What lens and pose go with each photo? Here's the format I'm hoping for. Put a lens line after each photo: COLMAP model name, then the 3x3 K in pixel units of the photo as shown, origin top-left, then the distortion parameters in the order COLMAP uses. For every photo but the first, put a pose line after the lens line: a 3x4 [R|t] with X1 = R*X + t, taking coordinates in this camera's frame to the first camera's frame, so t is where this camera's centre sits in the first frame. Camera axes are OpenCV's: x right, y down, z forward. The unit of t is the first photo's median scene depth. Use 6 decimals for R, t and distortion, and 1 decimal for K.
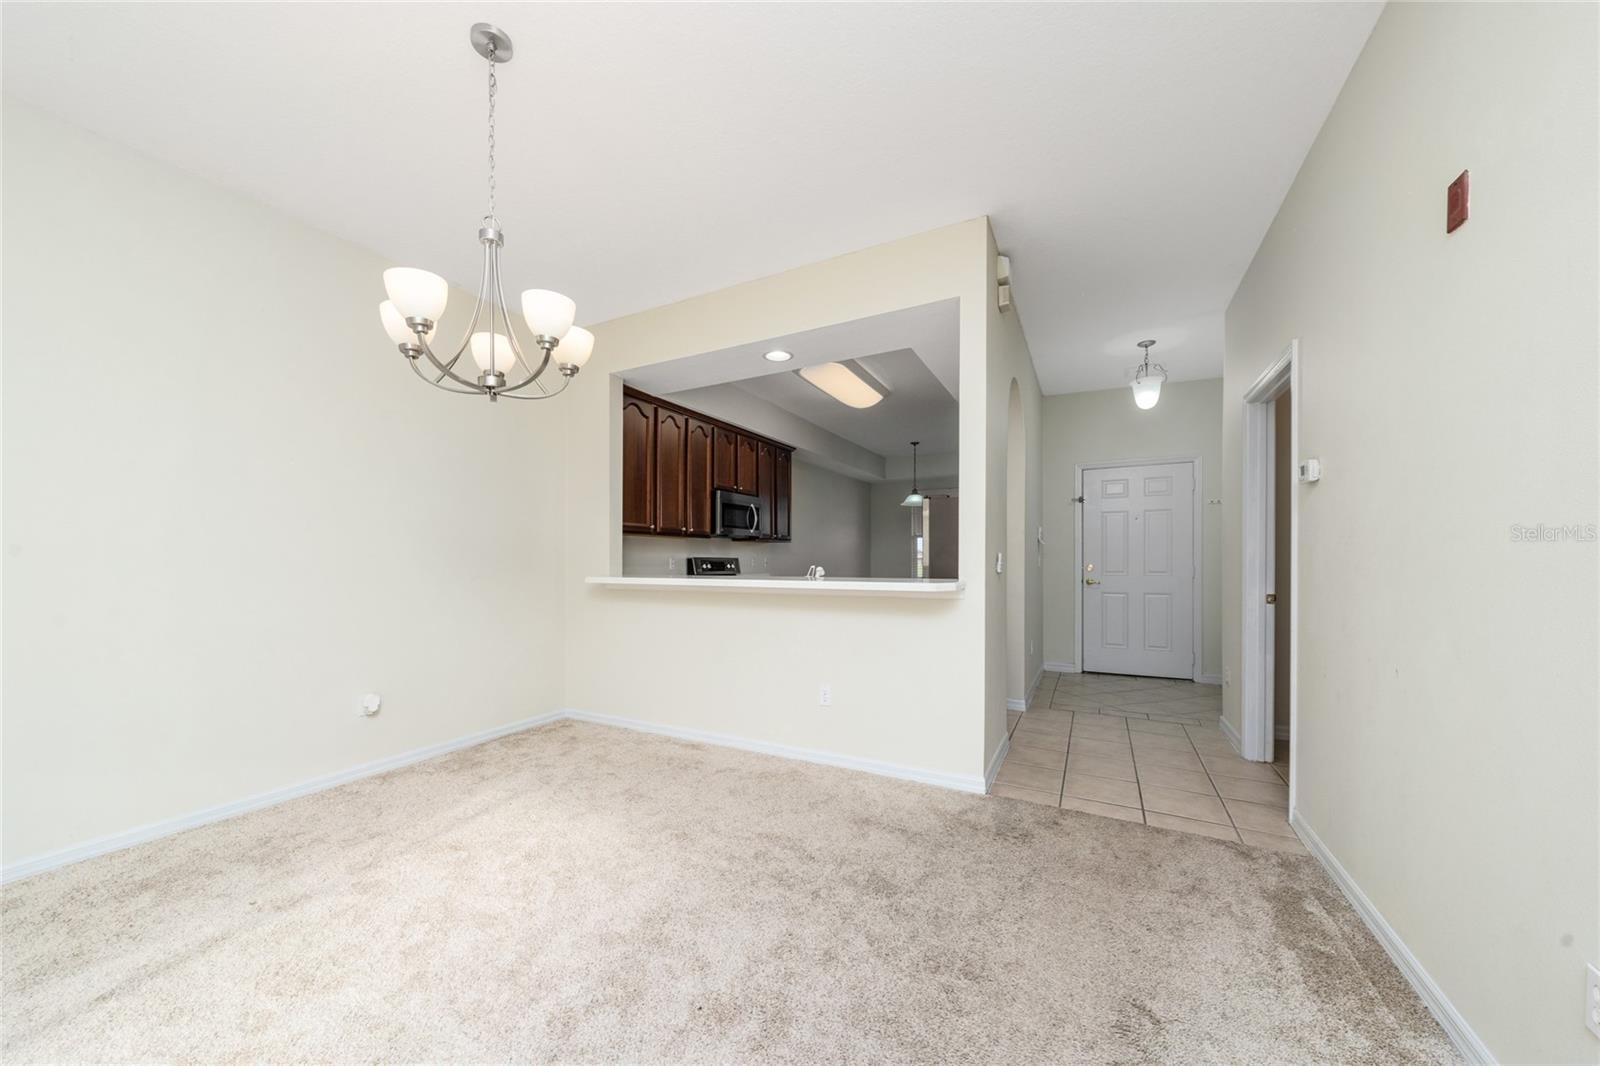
lens RADIAL K [[552.3, 0, 805.2], [0, 552.3, 564.8], [0, 0, 1]] dist [-0.001842, 0.000218]
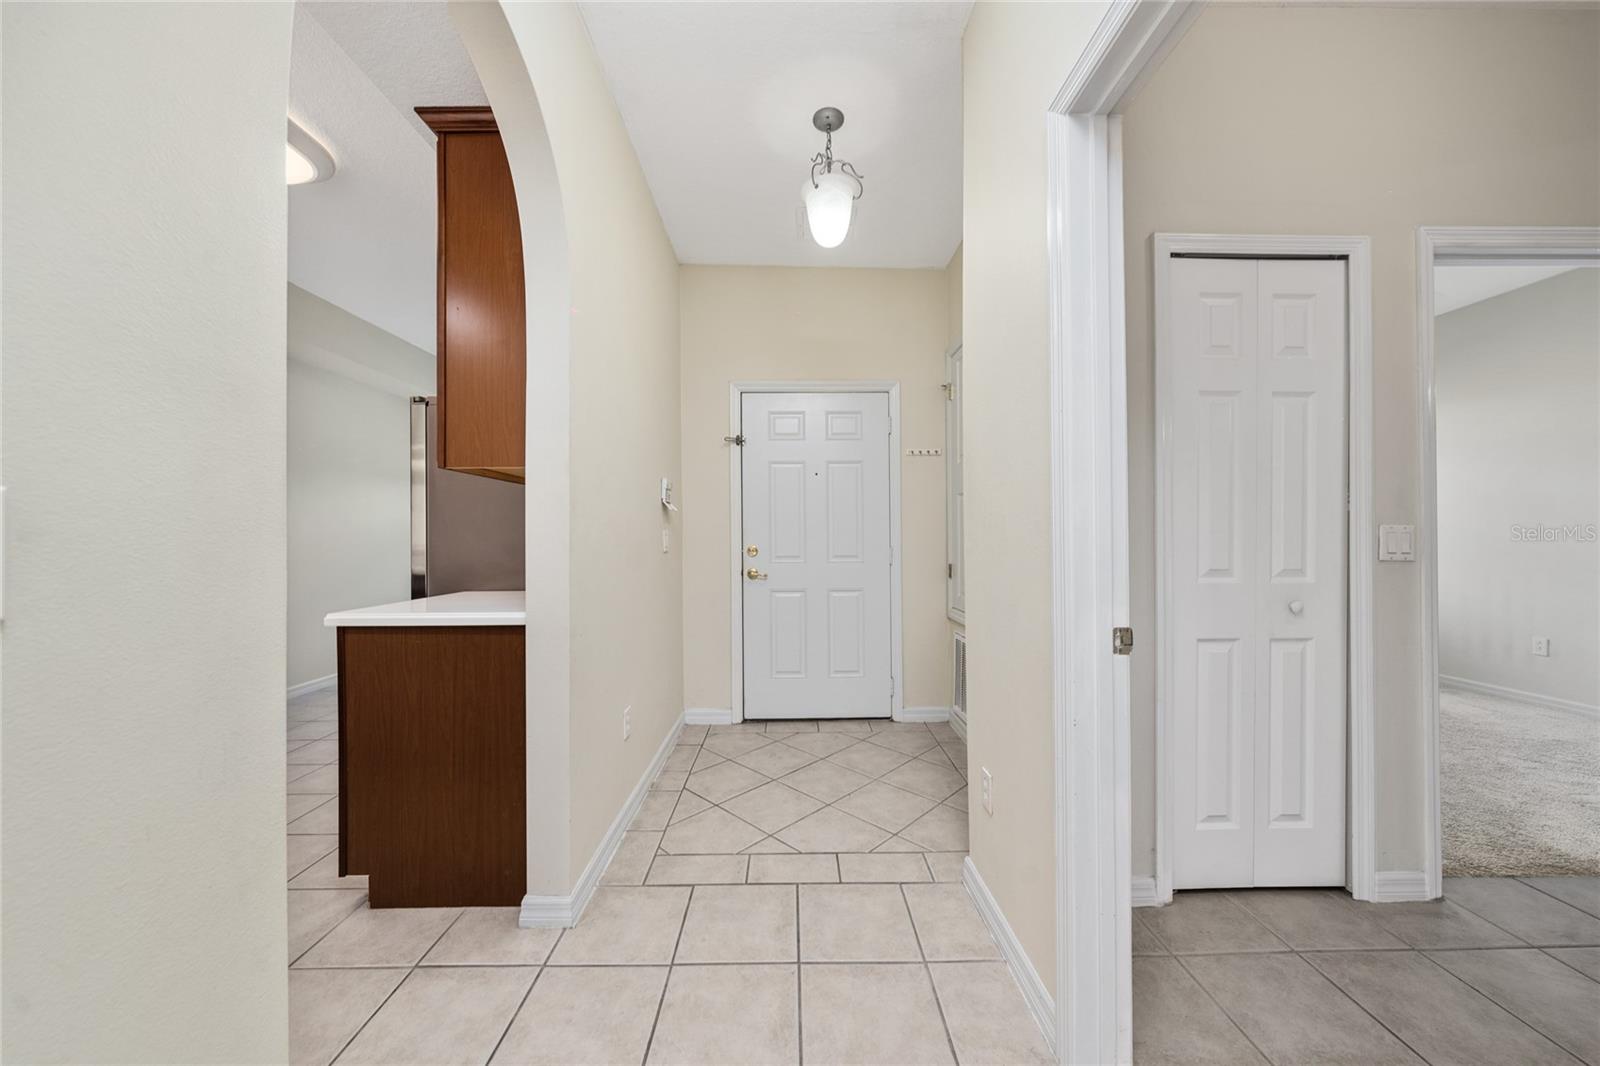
lens RADIAL K [[552.3, 0, 799.9], [0, 552.3, 537.5], [0, 0, 1]] dist [-0.001842, 0.000218]
pose [[0.875019, -0.002945, 0.484079, 0.274392], [0.008864, 0.999911, -0.009940, -0.003127], [-0.484007, 0.012989, 0.874968, 0.451519]]
